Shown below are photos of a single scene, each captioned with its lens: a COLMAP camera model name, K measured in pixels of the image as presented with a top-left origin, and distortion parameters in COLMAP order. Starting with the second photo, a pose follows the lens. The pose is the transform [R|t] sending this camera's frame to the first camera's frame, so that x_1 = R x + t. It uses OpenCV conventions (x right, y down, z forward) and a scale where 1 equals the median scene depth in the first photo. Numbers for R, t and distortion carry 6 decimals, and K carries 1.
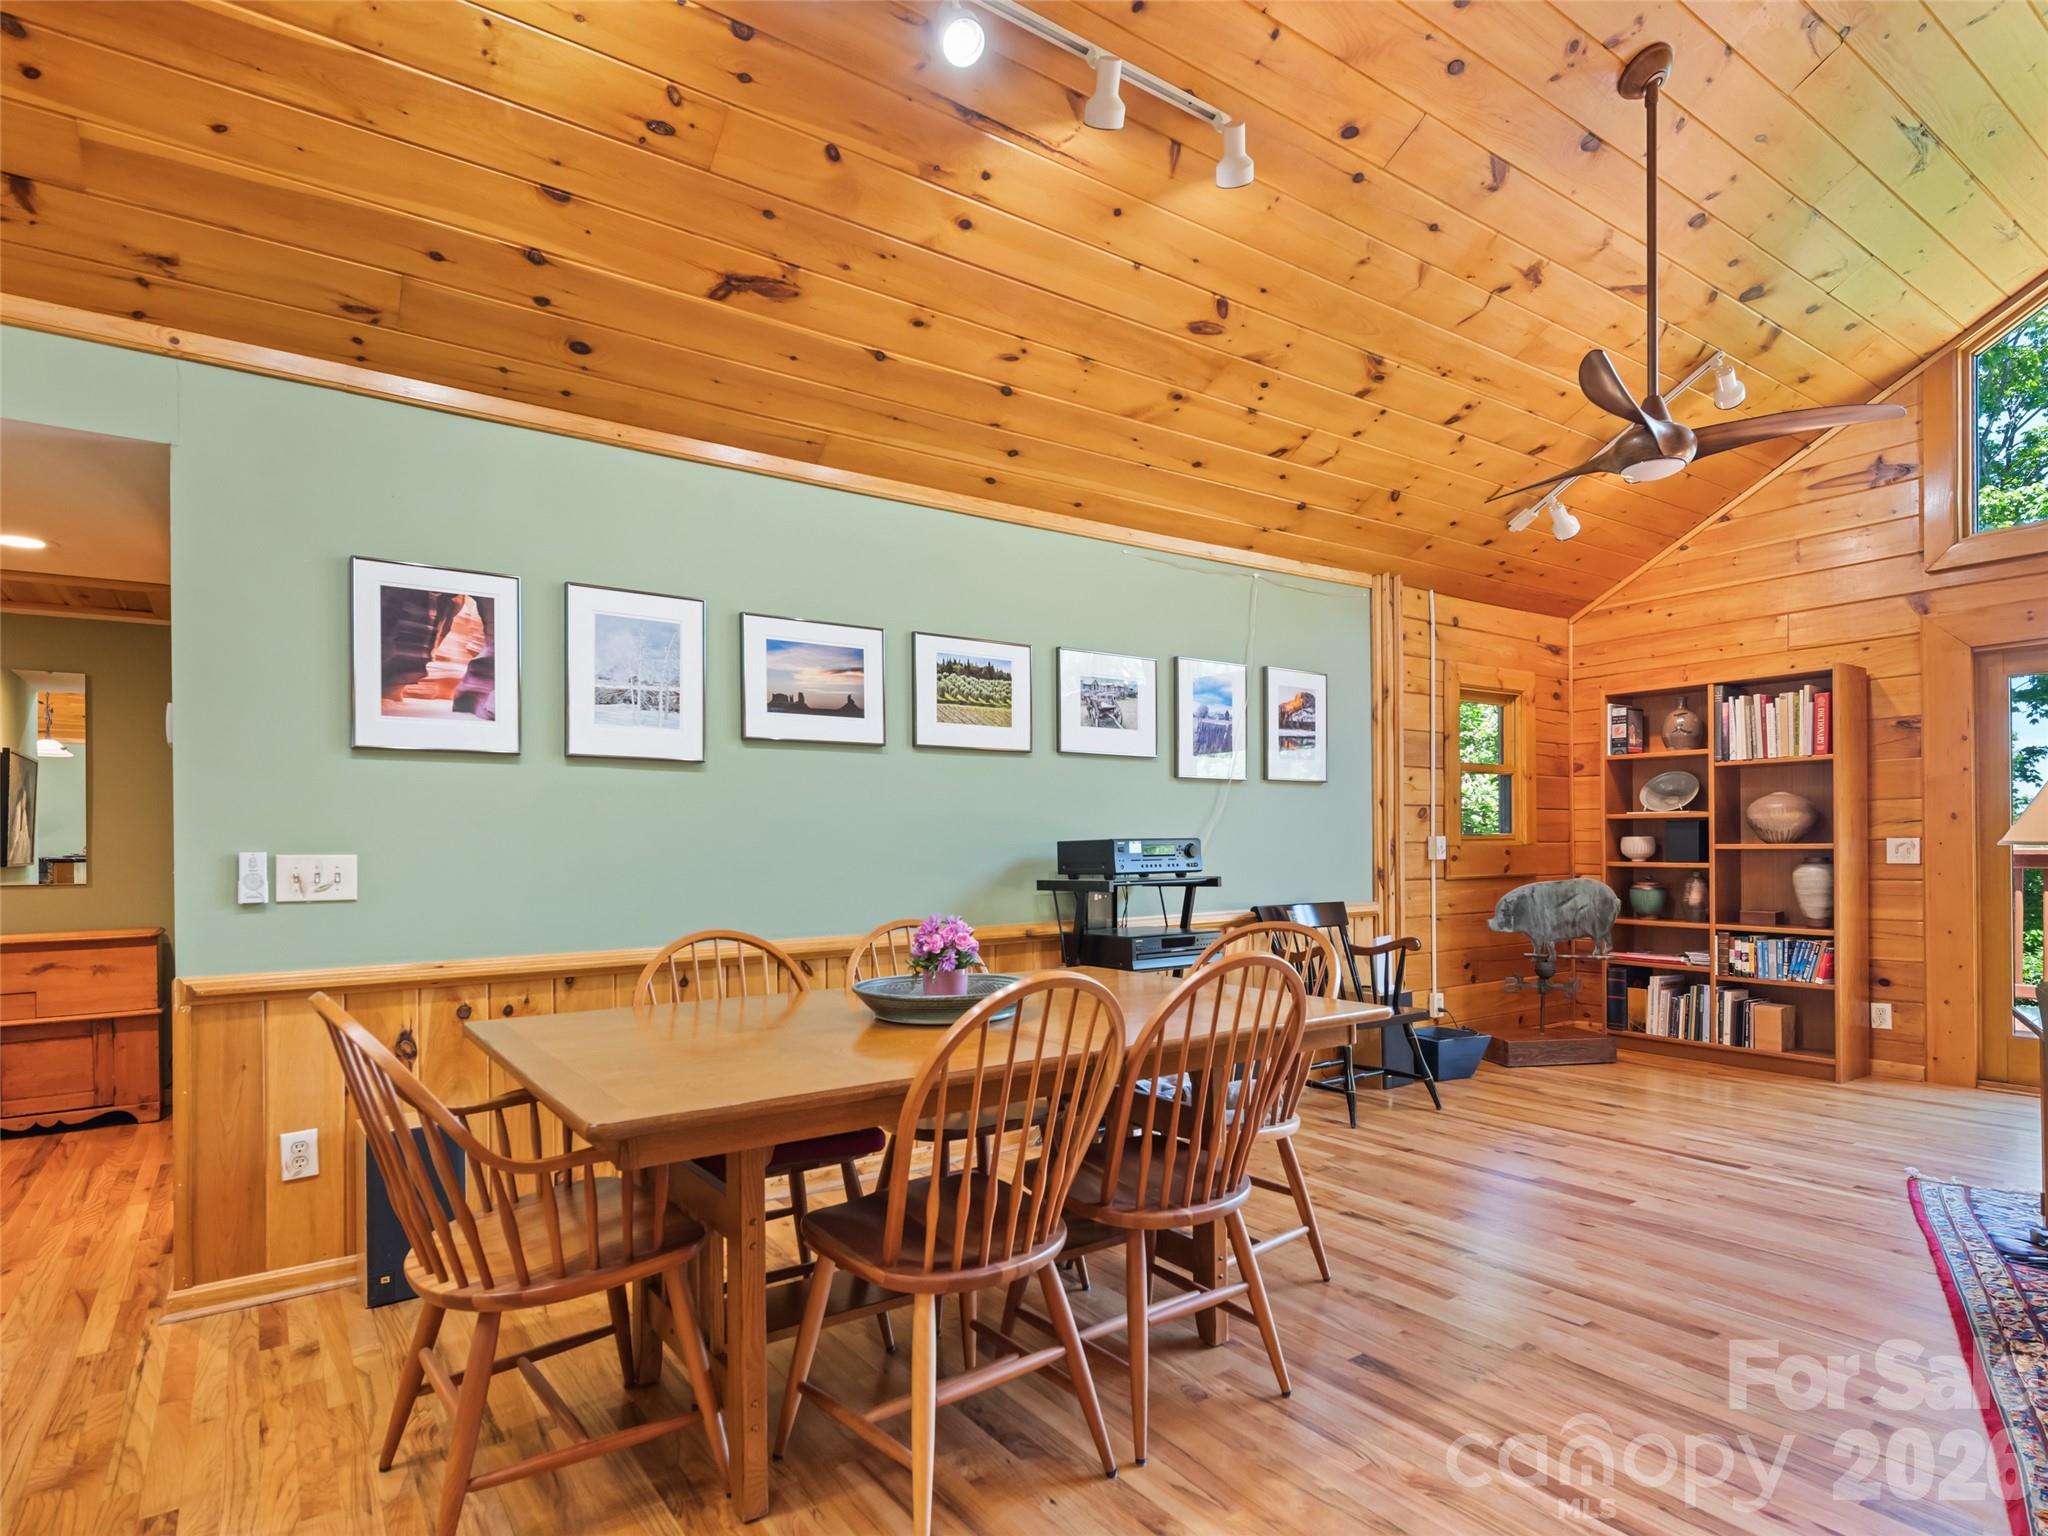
lens RADIAL K [[1095.9, 0, 1025.7], [0, 1095.9, 846.5], [0, 0, 1]] dist [0.007387, -0.000571]
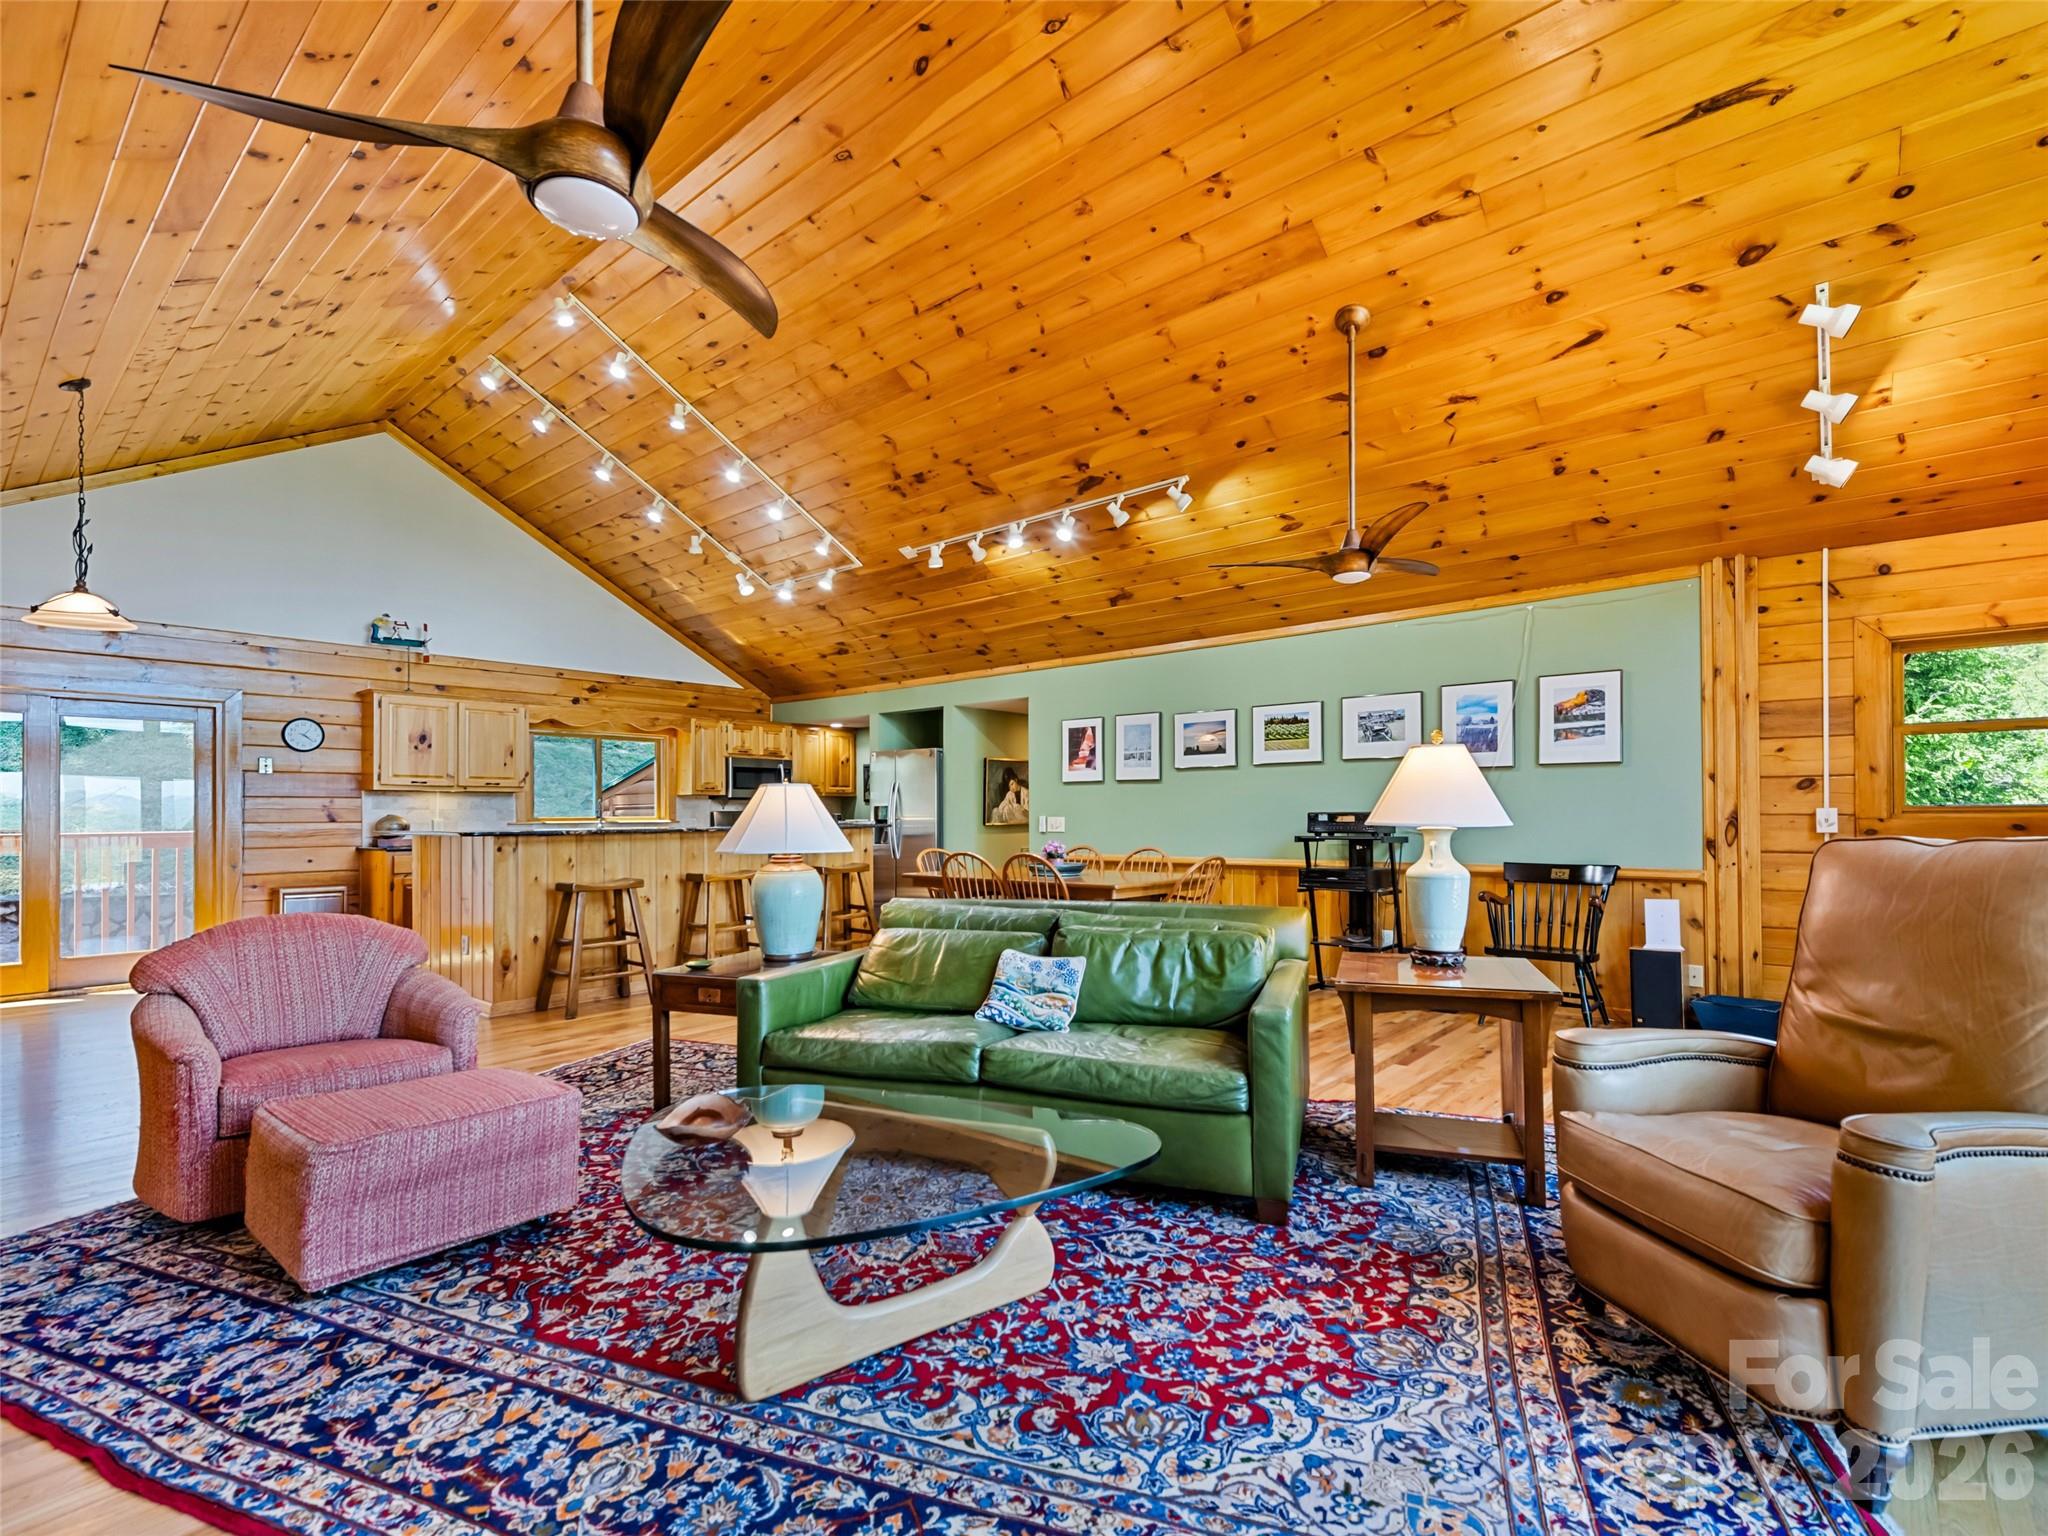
lens RADIAL K [[949.5, 0, 1036.6], [0, 949.5, 807.1], [0, 0, 1]] dist [0.019291, -0.005432]
pose [[0.255798, -0.001043, -0.966730, 1.286382], [0.000123, 0.999999, -0.001046, -0.011921], [0.966730, 0.000149, 0.255798, 0.166103]]
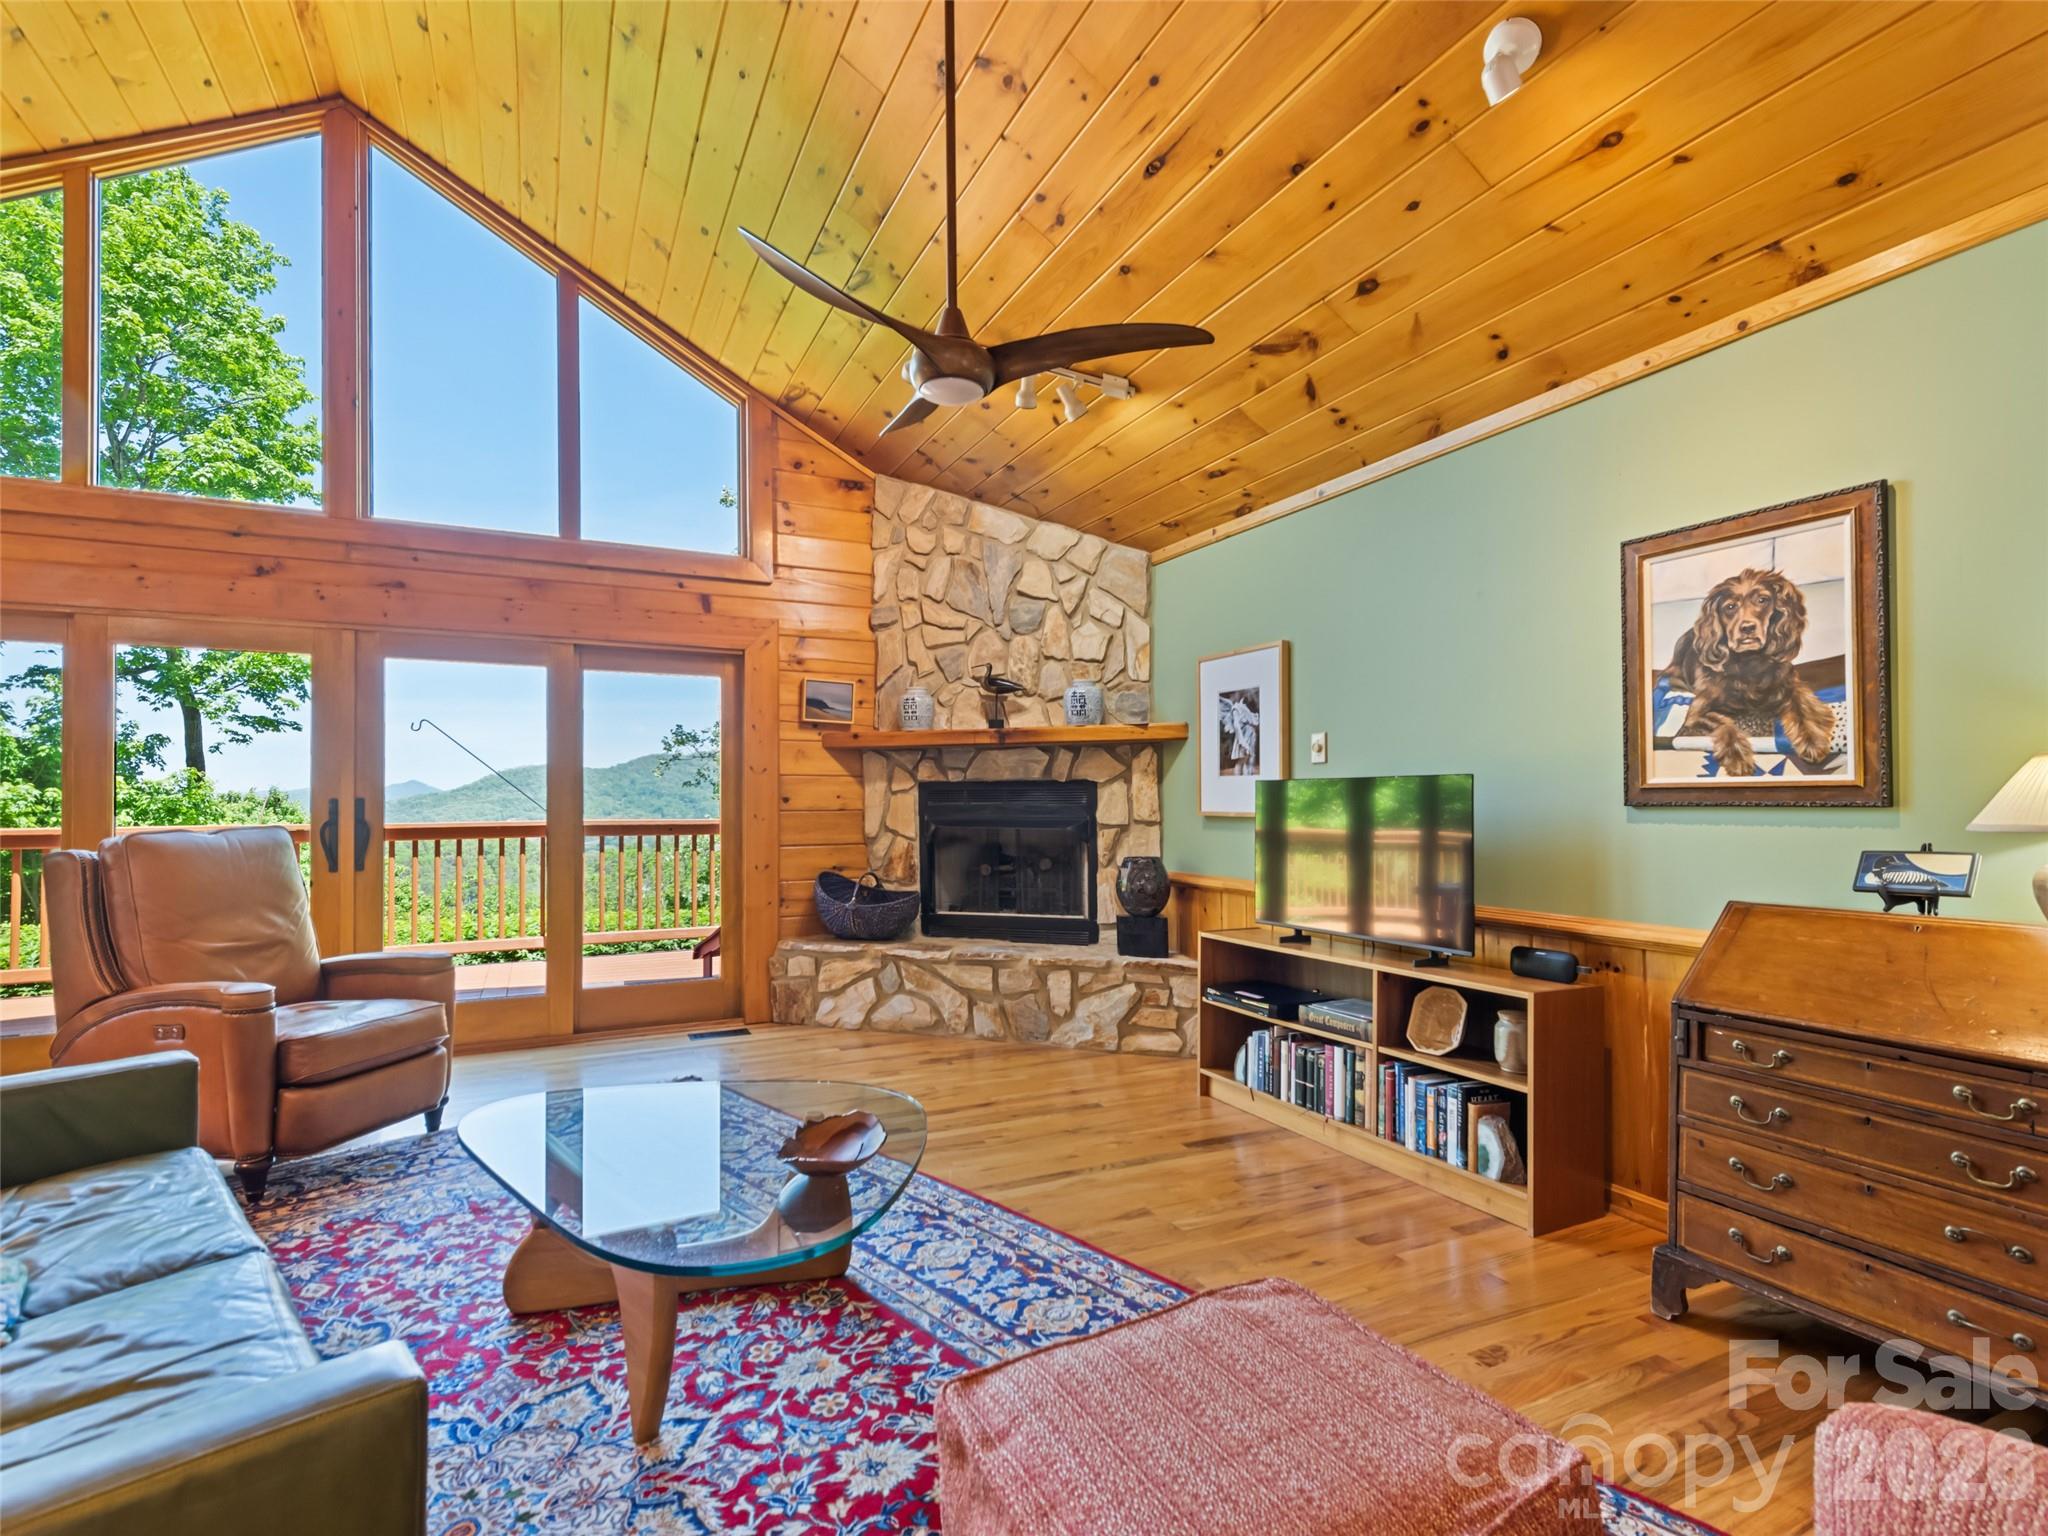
lens RADIAL K [[971.6, 0, 1016.2], [0, 971.6, 799.8], [0, 0, 1]] dist [0.018166, -0.000324]
pose [[0.161311, 0.013945, 0.986805, 0.318965], [0.010331, 0.999822, -0.015818, -0.002420], [-0.986850, 0.012746, 0.161138, -0.035521]]
